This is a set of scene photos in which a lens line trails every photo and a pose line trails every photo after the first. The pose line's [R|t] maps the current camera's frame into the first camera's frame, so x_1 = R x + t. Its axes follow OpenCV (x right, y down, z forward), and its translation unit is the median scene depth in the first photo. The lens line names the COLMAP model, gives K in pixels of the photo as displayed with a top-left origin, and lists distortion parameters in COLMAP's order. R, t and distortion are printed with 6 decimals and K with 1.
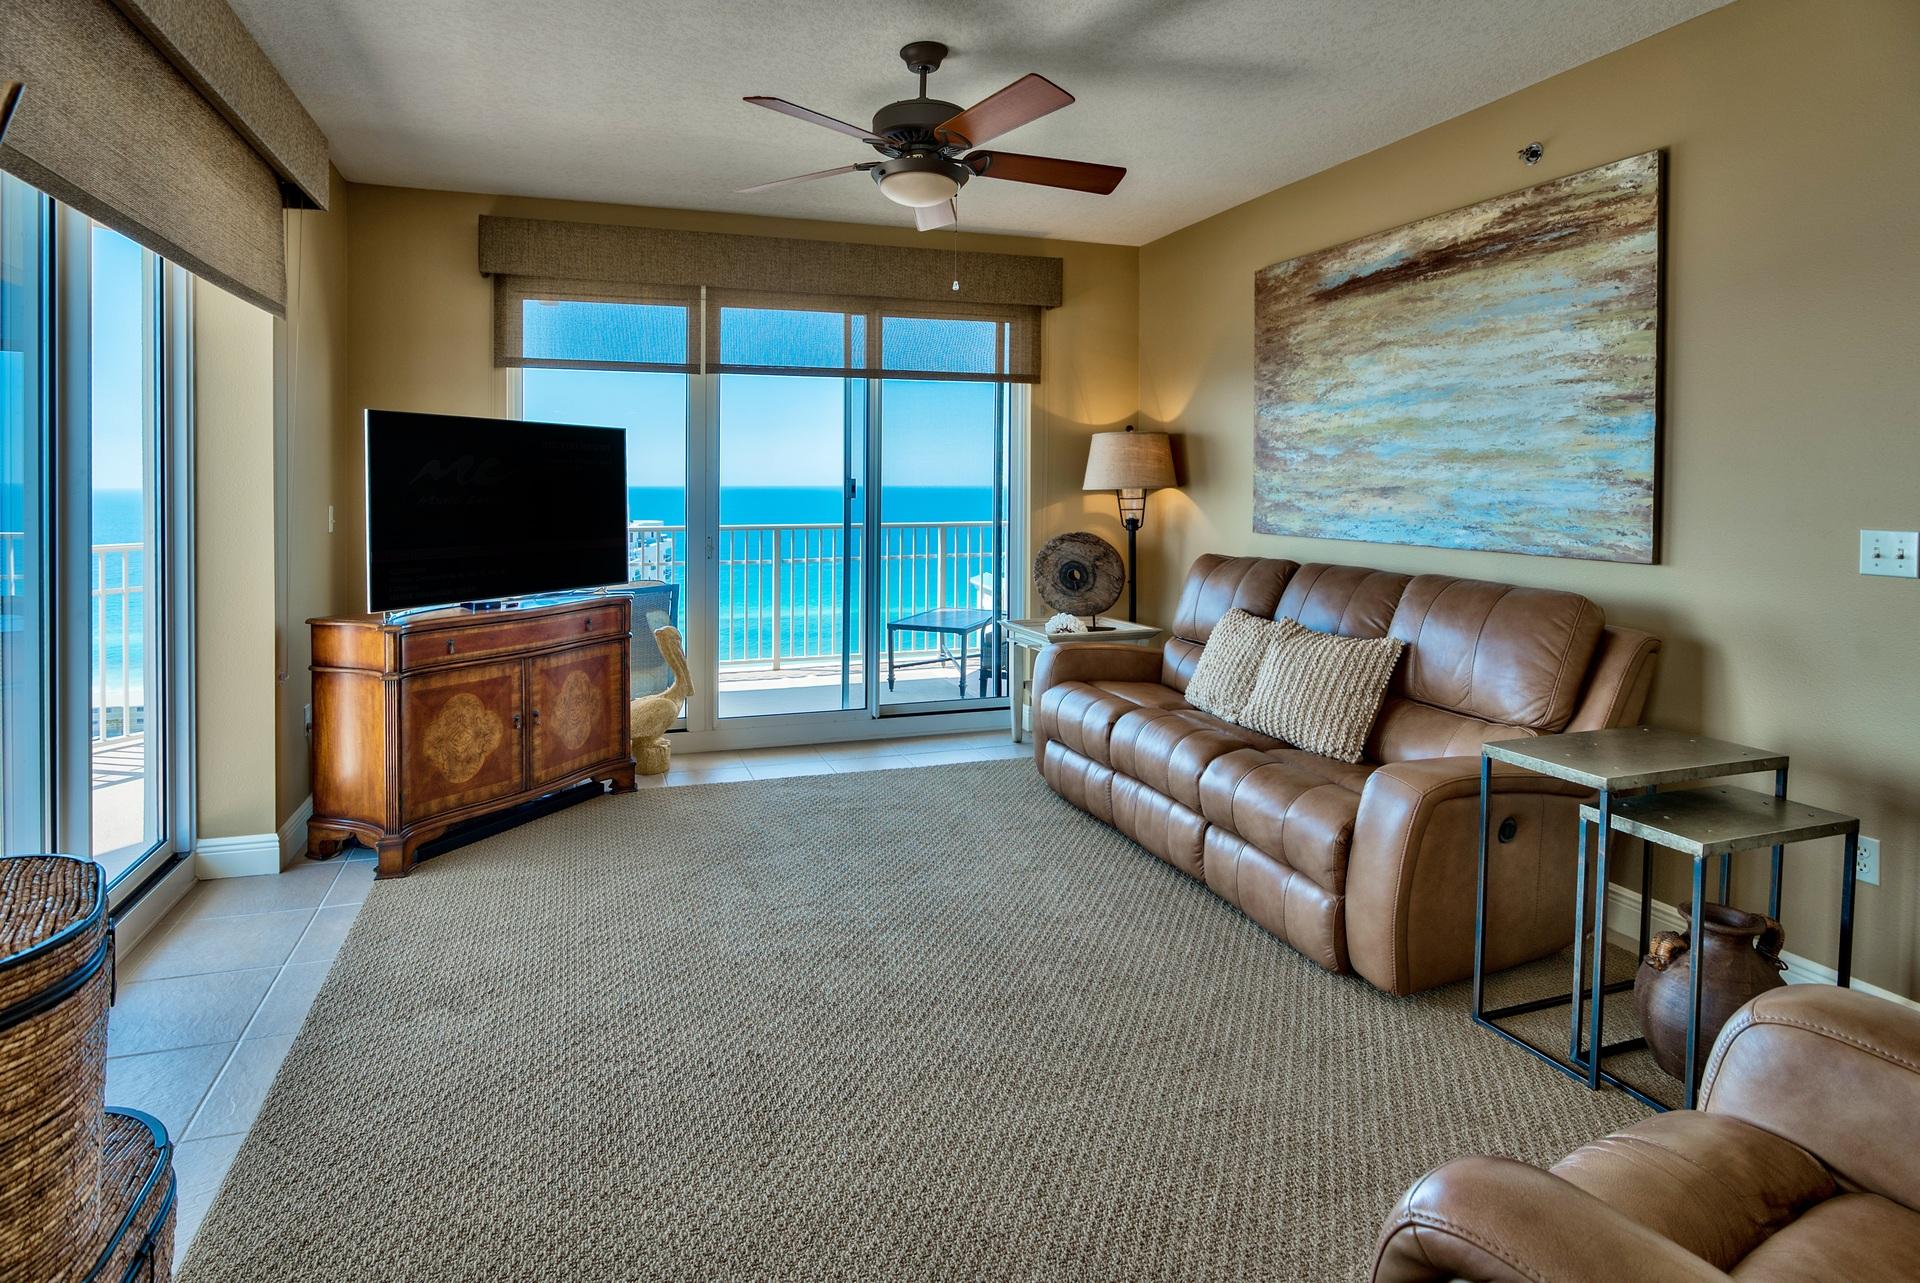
lens RADIAL K [[971.1, 0, 879.2], [0, 971.1, 480.0], [0, 0, 1]] dist [-0.000064, 0.000073]
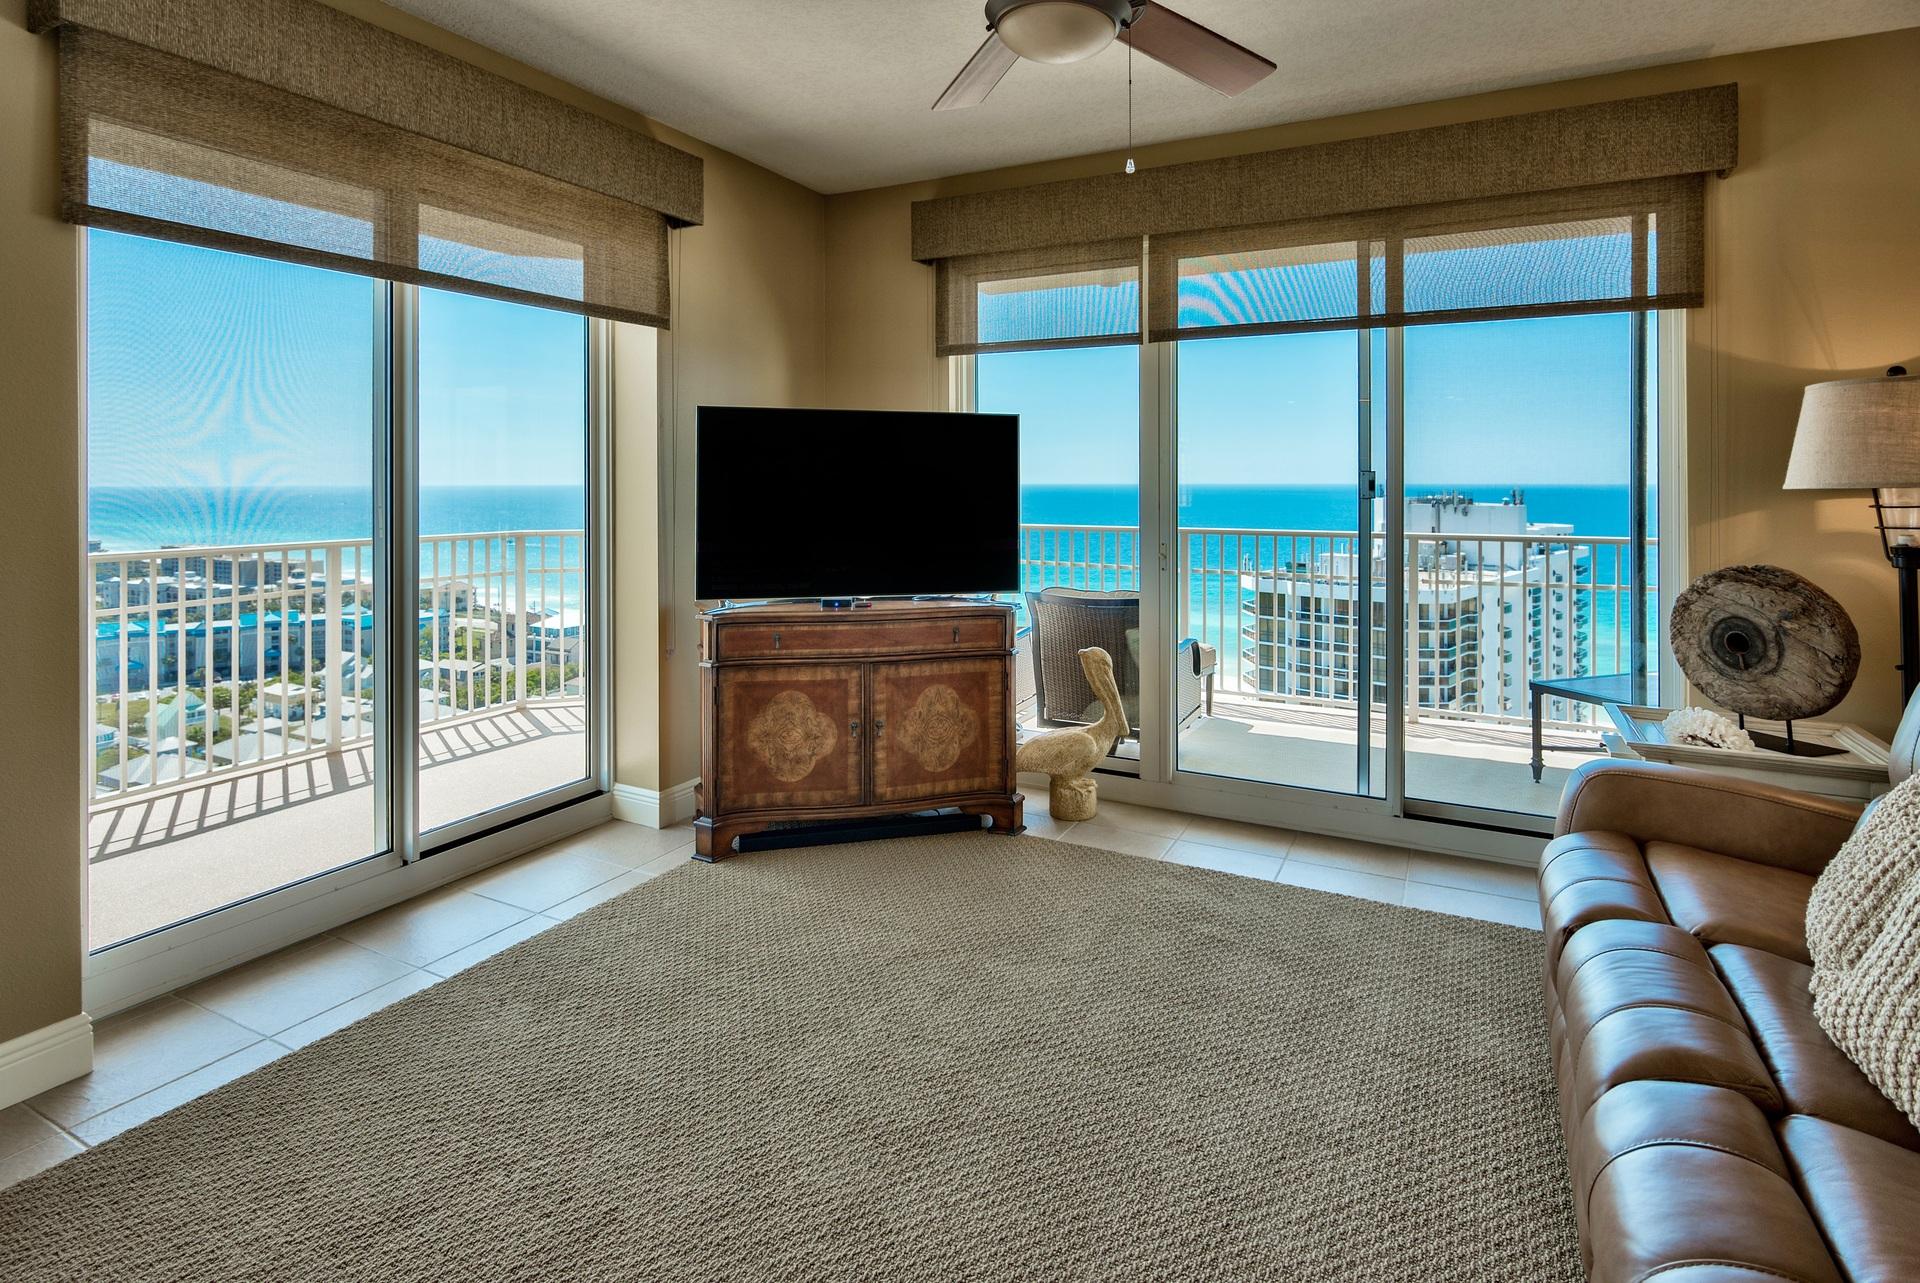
lens RADIAL K [[989.0, 0, 959.5], [0, 989.0, 487.9], [0, 0, 1]] dist [-0.000327, -0.001774]
pose [[0.724862, 0.005383, -0.688873, 0.309649], [-0.001424, 0.999979, 0.006316, 0.007582], [0.688893, -0.003597, 0.724855, 0.325185]]
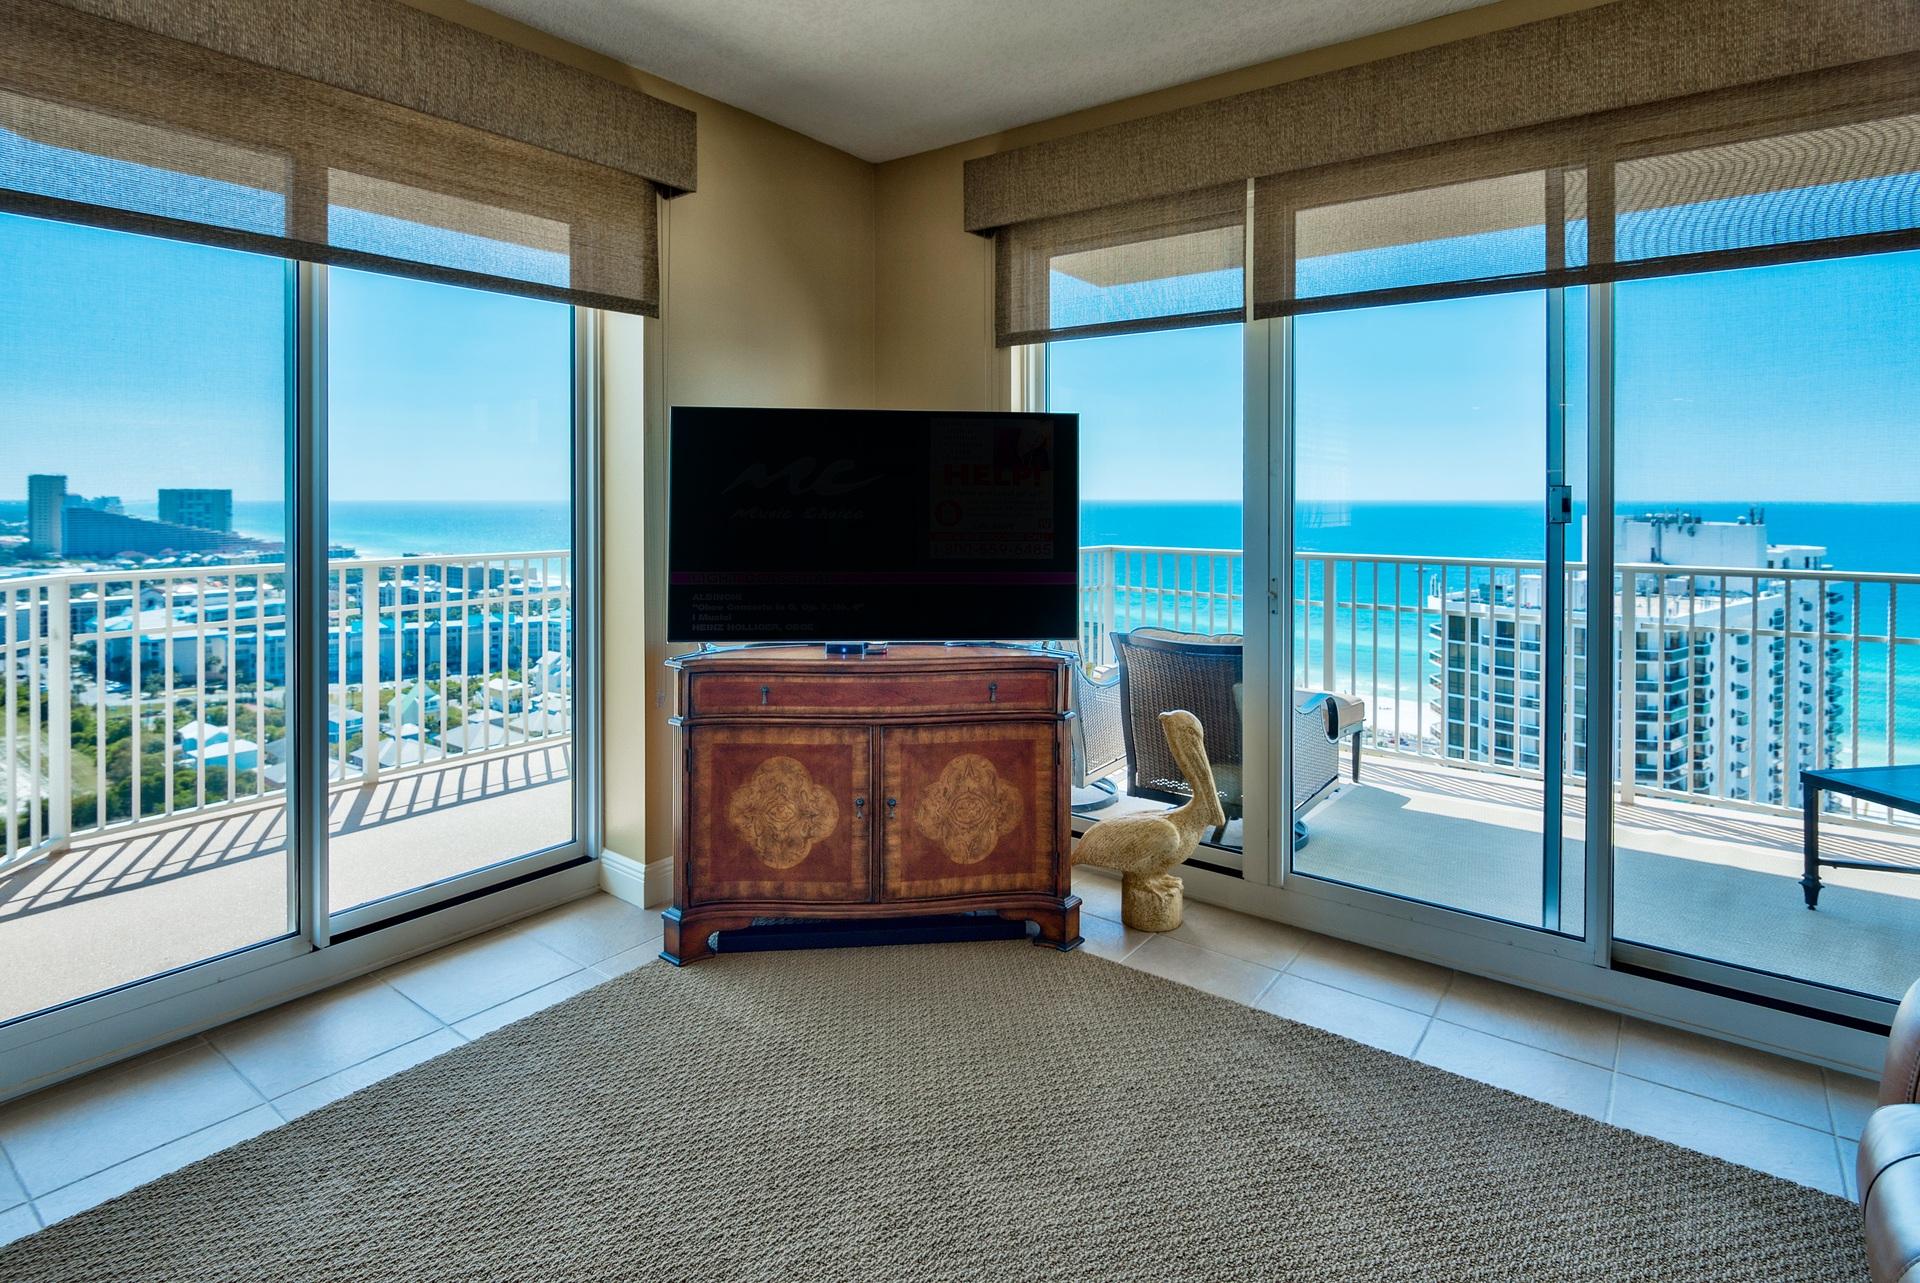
lens RADIAL K [[976.8, 0, 960.6], [0, 976.8, 506.0], [0, 0, 1]] dist [-0.003508, -0.000772]
pose [[0.597137, 0.009083, -0.802088, 0.240883], [-0.002883, 0.999954, 0.009177, 0.006488], [0.802134, -0.003167, 0.597135, 0.526841]]
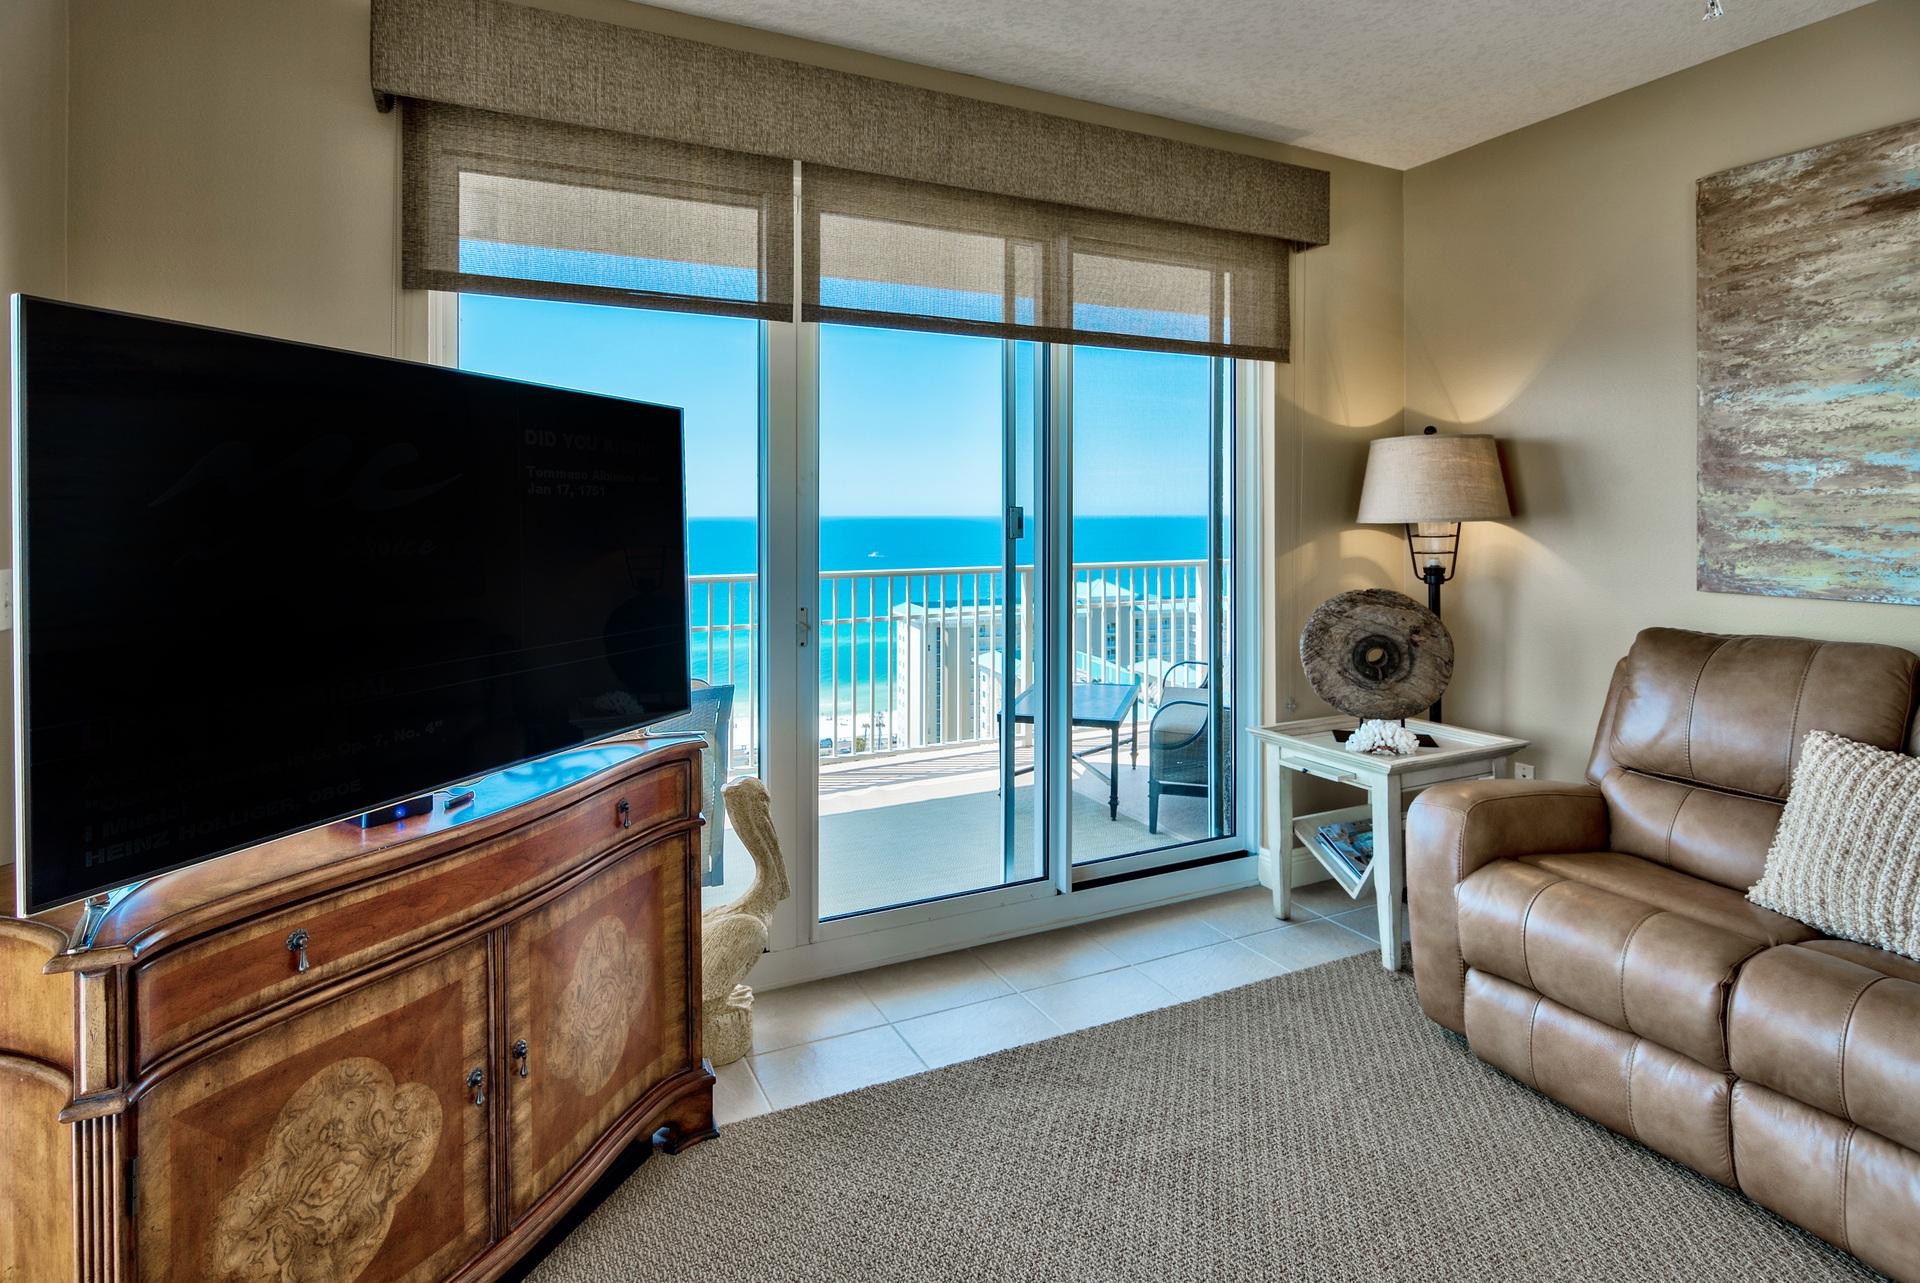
lens RADIAL K [[976.8, 0, 960.6], [0, 976.8, 506.0], [0, 0, 1]] dist [-0.003508, -0.000772]
pose [[0.986589, 0.000066, 0.163222, -0.203428], [0.000481, 0.999994, -0.003314, 0.000780], [-0.163221, 0.003348, 0.986584, 0.476046]]
